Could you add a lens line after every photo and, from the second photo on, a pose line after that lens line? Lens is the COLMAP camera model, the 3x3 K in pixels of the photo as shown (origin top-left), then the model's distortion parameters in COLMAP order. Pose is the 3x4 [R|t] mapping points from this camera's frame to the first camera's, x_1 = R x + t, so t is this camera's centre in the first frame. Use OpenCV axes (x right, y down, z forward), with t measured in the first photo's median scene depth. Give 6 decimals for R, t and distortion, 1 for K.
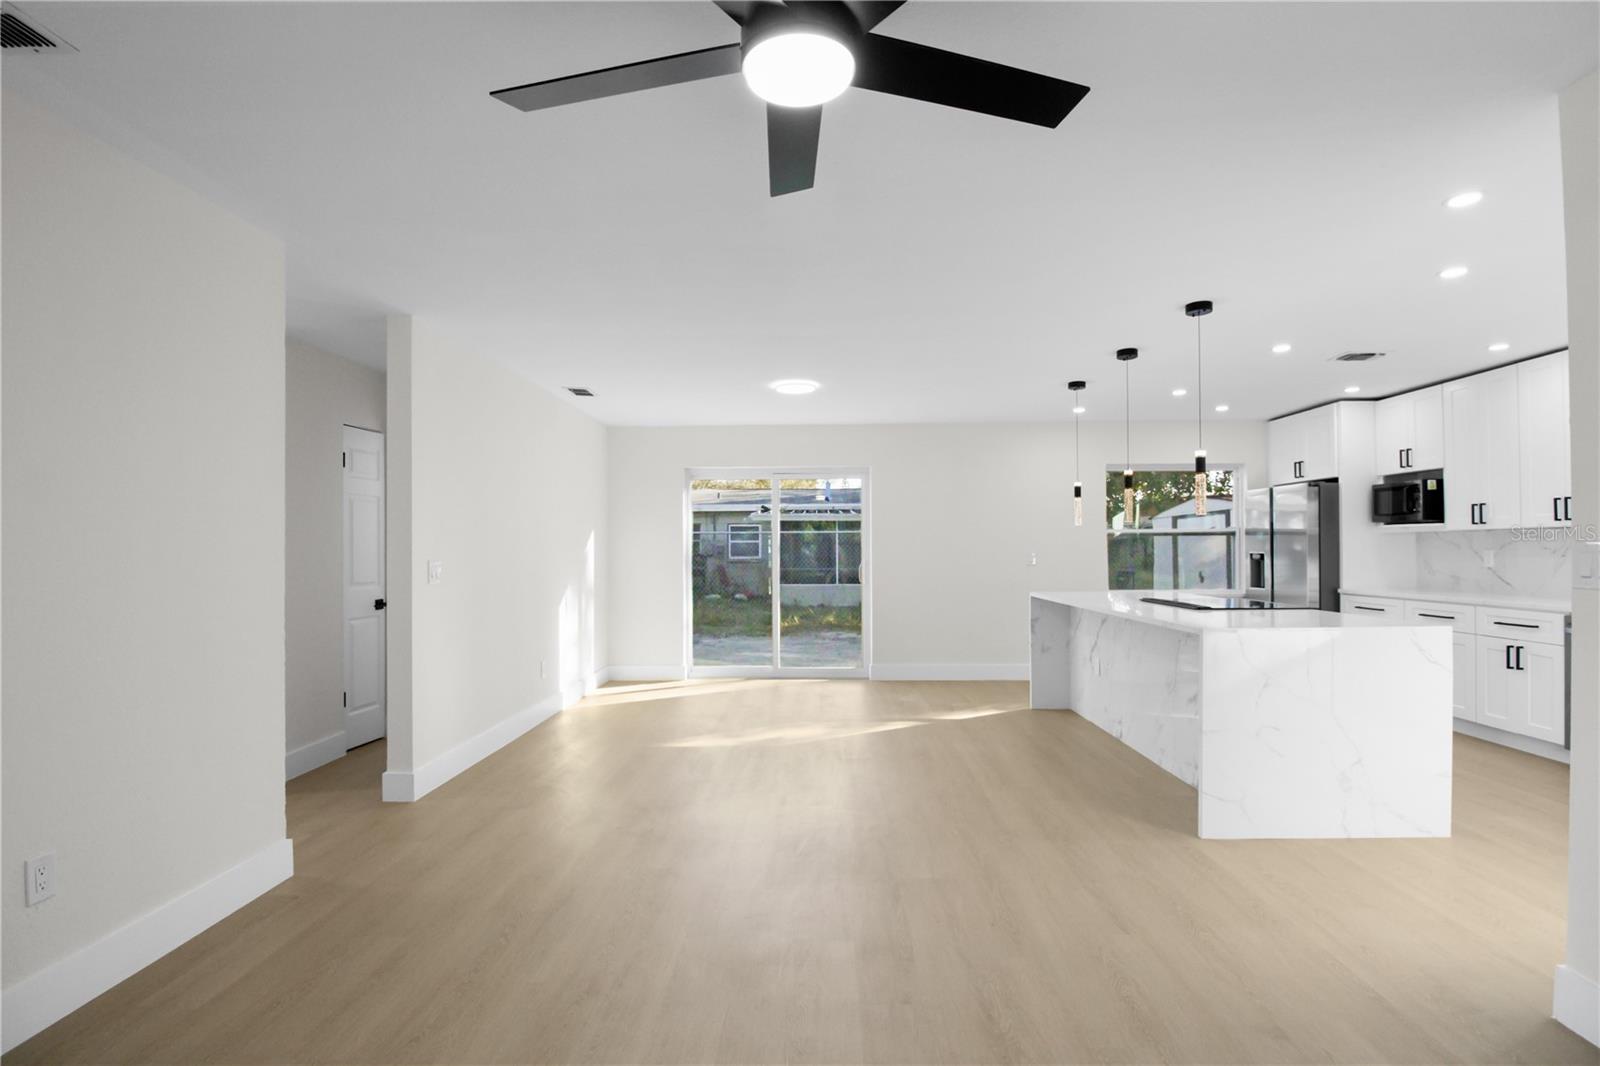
lens RADIAL K [[798.7, 0, 800.0], [0, 798.7, 533.0], [0, 0, 1]] dist [0.002075, 0.000512]
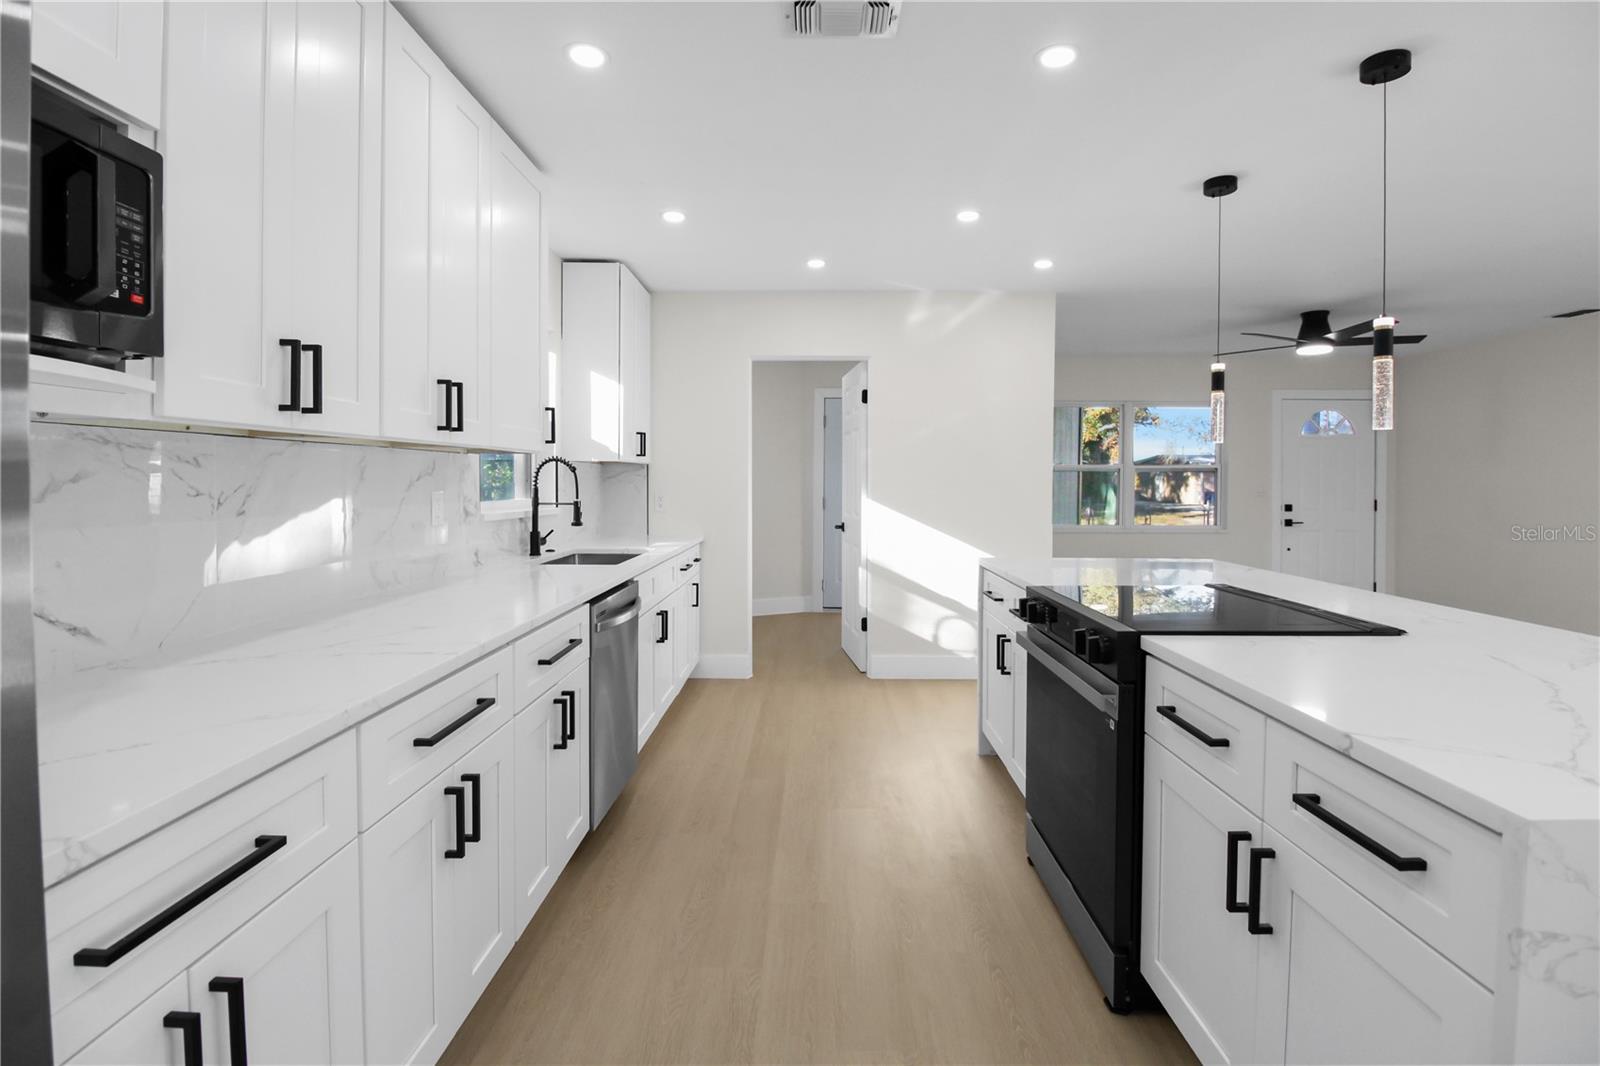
lens RADIAL K [[748.9, 0, 822.1], [0, 748.9, 501.4], [0, 0, 1]] dist [-0.001359, -0.010846]
pose [[-0.999586, 0.007975, -0.027644, 0.580201], [0.007700, 0.999920, 0.010012, 0.017919], [0.027722, 0.009795, -0.999568, 1.116610]]
